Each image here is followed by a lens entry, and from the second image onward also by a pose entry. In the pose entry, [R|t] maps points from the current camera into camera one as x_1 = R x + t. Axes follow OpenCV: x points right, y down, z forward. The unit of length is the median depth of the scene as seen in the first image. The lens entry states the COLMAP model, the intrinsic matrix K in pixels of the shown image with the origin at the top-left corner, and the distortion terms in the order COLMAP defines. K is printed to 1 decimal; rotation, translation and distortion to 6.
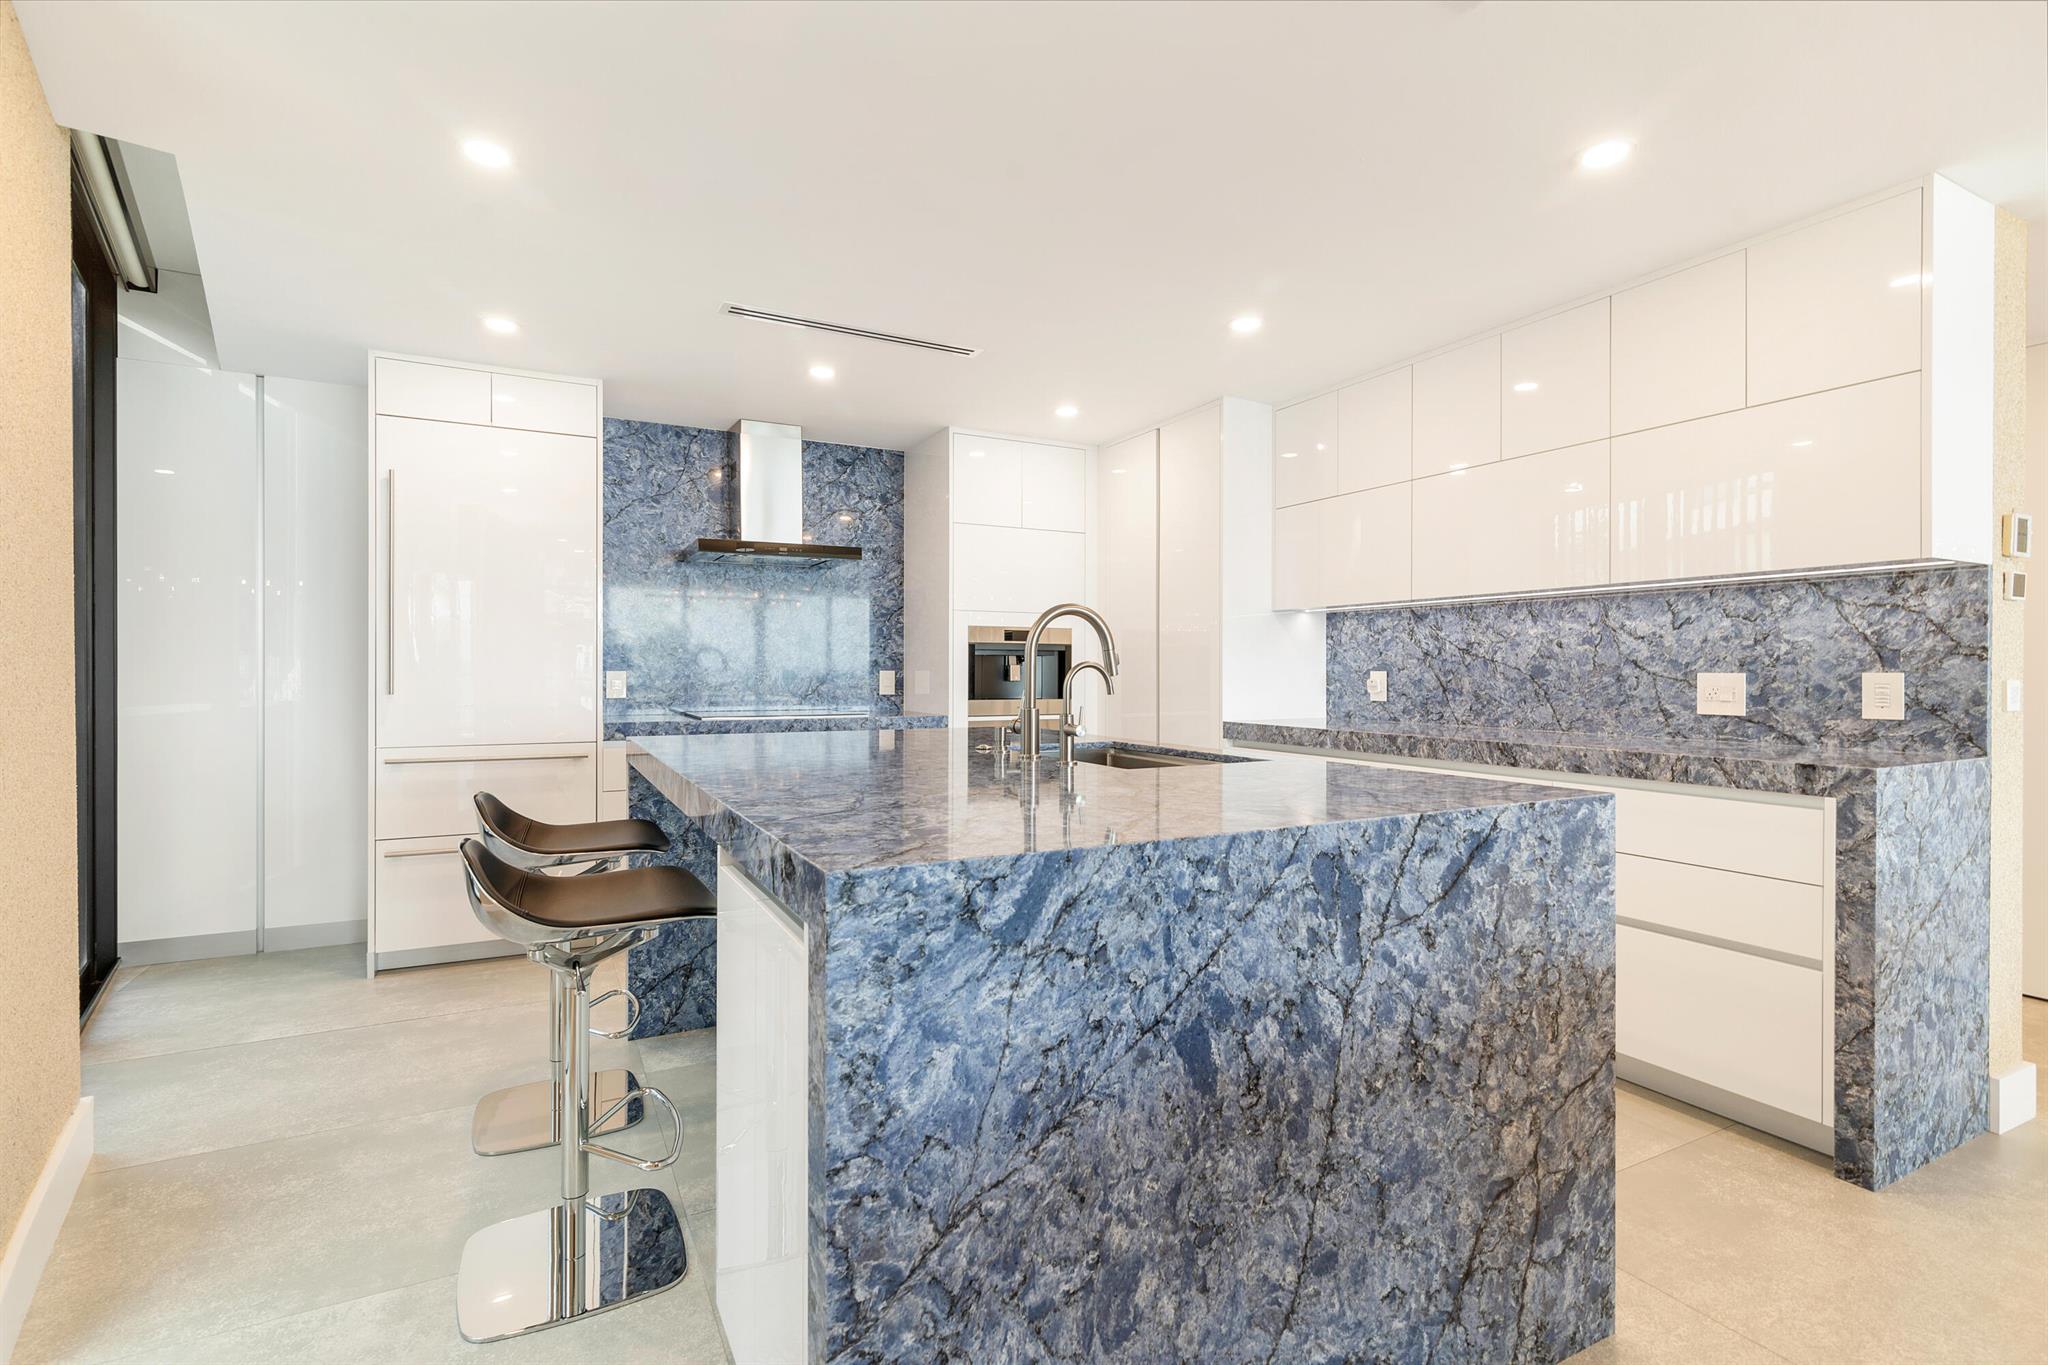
lens RADIAL K [[944.2, 0, 1026.1], [0, 944.2, 673.6], [0, 0, 1]] dist [-0.000823, -0.000349]
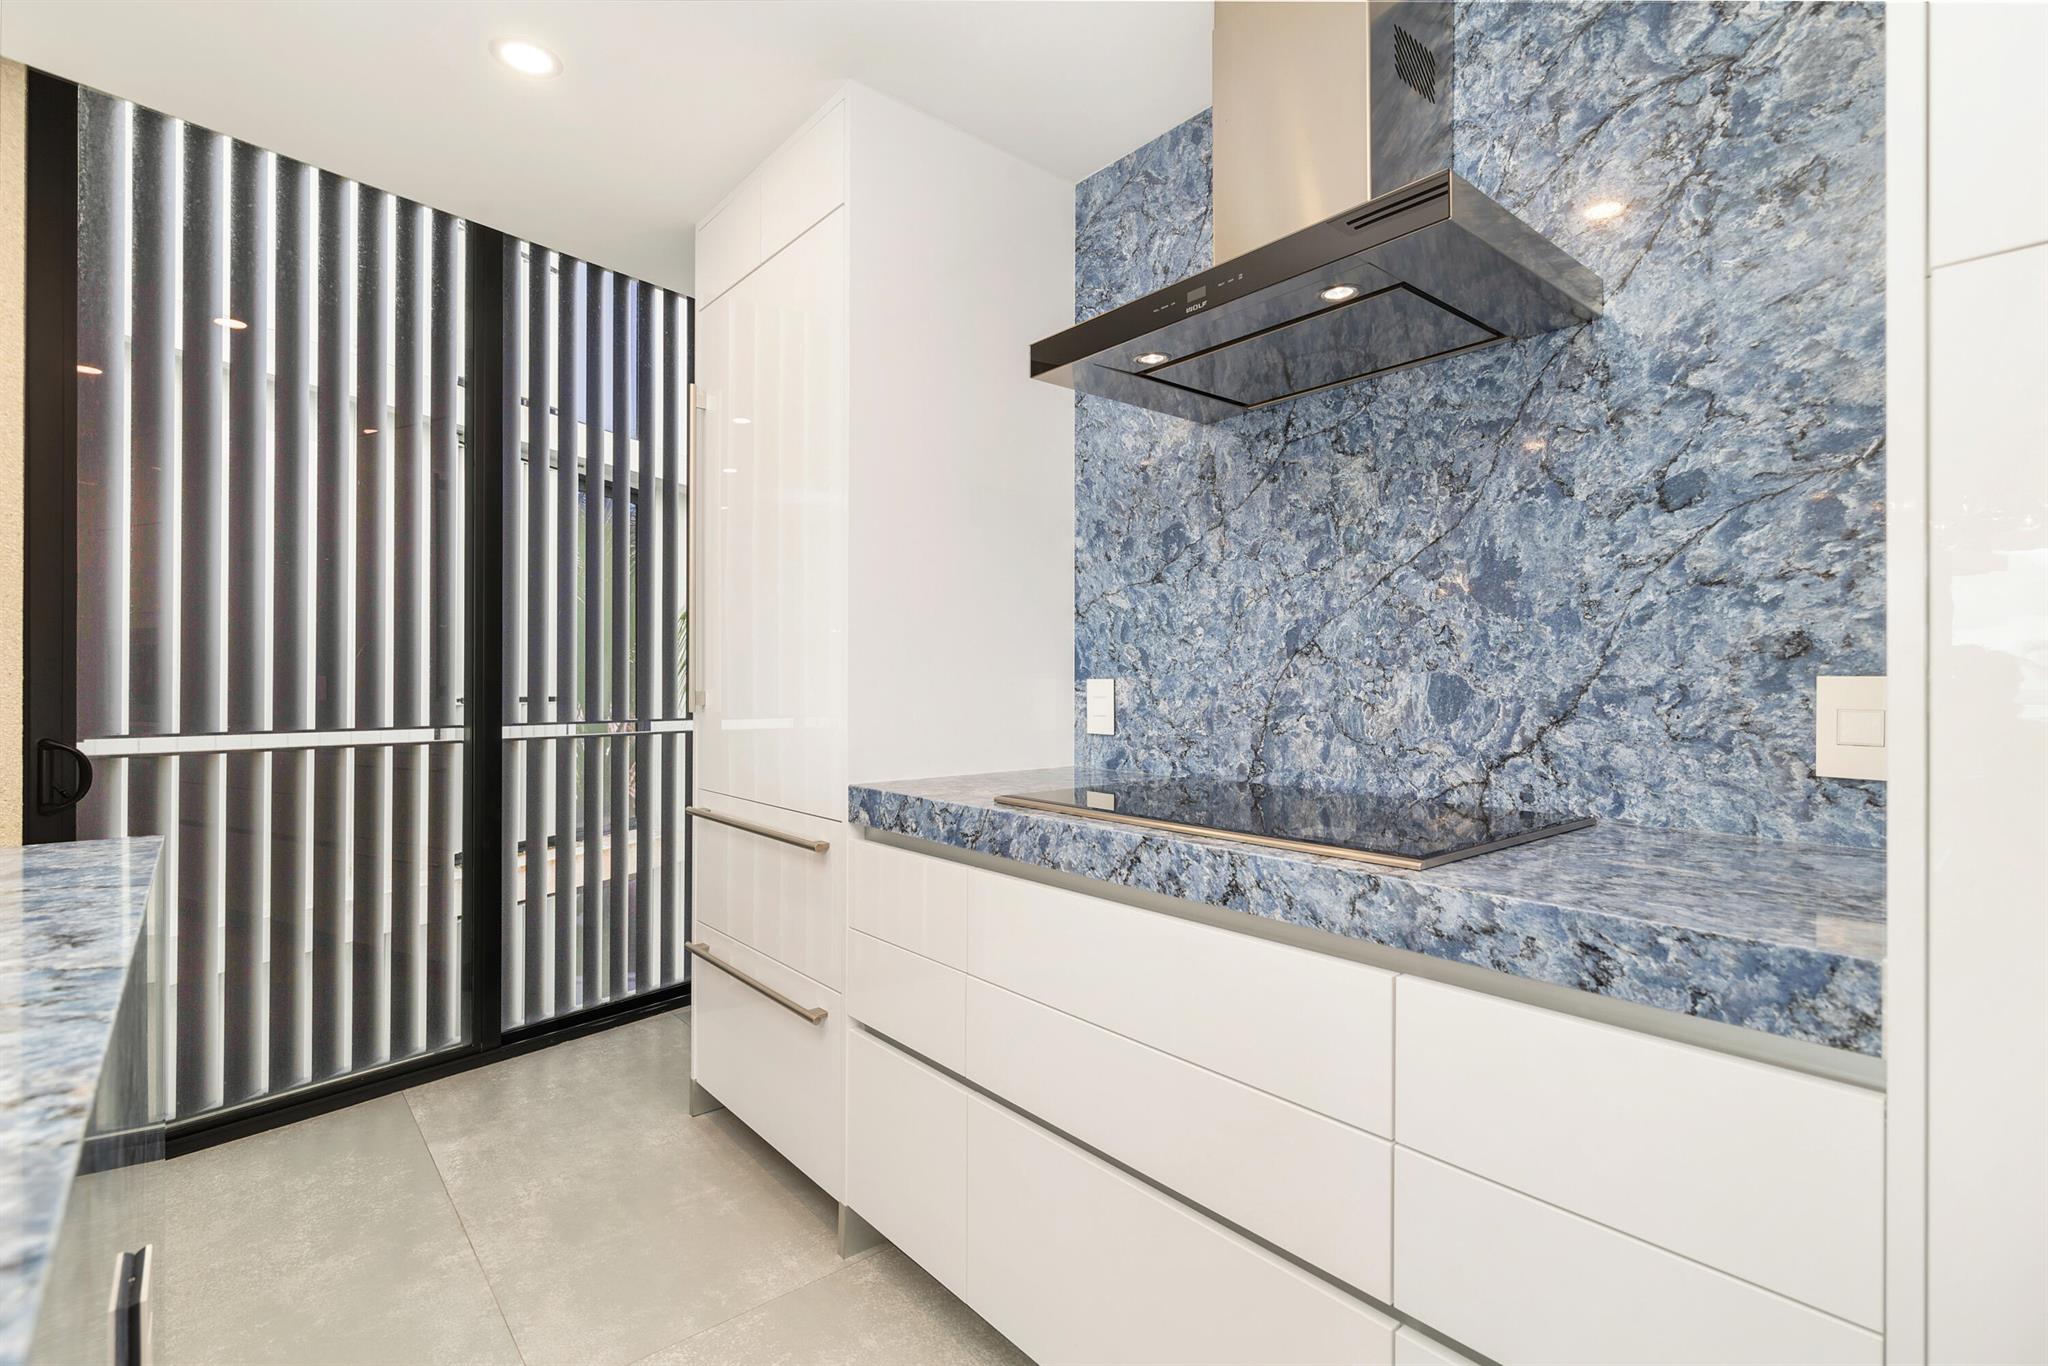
lens RADIAL K [[944.2, 0, 1025.7], [0, 944.2, 679.5], [0, 0, 1]] dist [-0.000823, -0.000349]
pose [[0.220013, -0.001606, -0.975496, 0.114088], [-0.002848, 0.999993, -0.002288, -0.003244], [0.975493, 0.003281, 0.220007, 2.473139]]
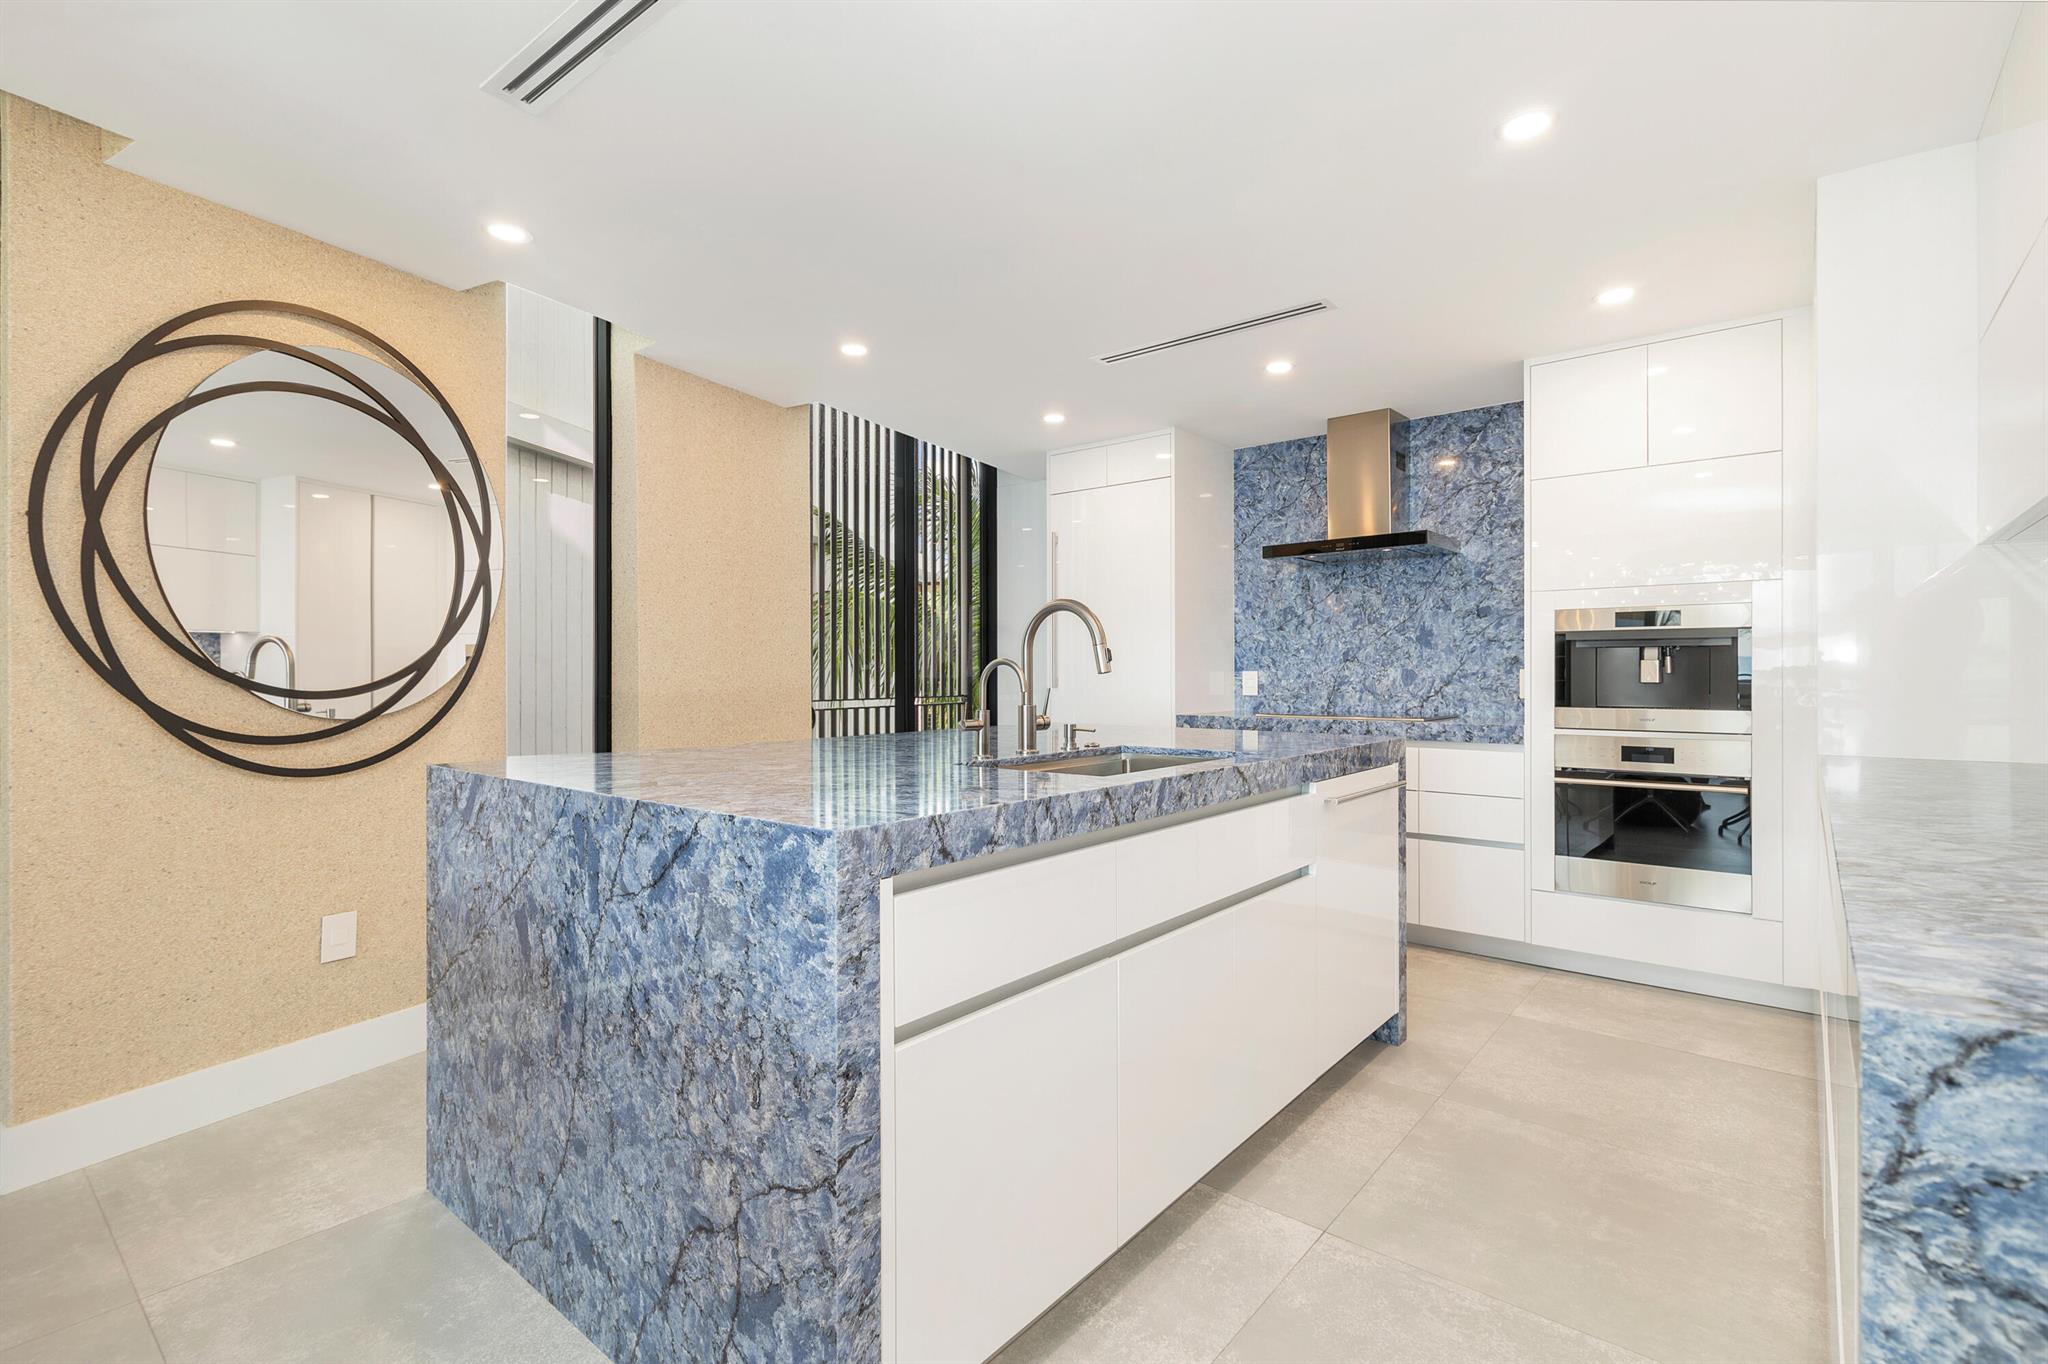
lens RADIAL K [[944.2, 0, 1025.1], [0, 944.2, 676.0], [0, 0, 1]] dist [-0.000823, -0.000349]
pose [[0.386563, -0.000405, -0.922263, 1.454057], [0.000947, 1.000000, -0.000043, 0.008487], [0.922263, -0.000856, 0.386563, 0.918194]]
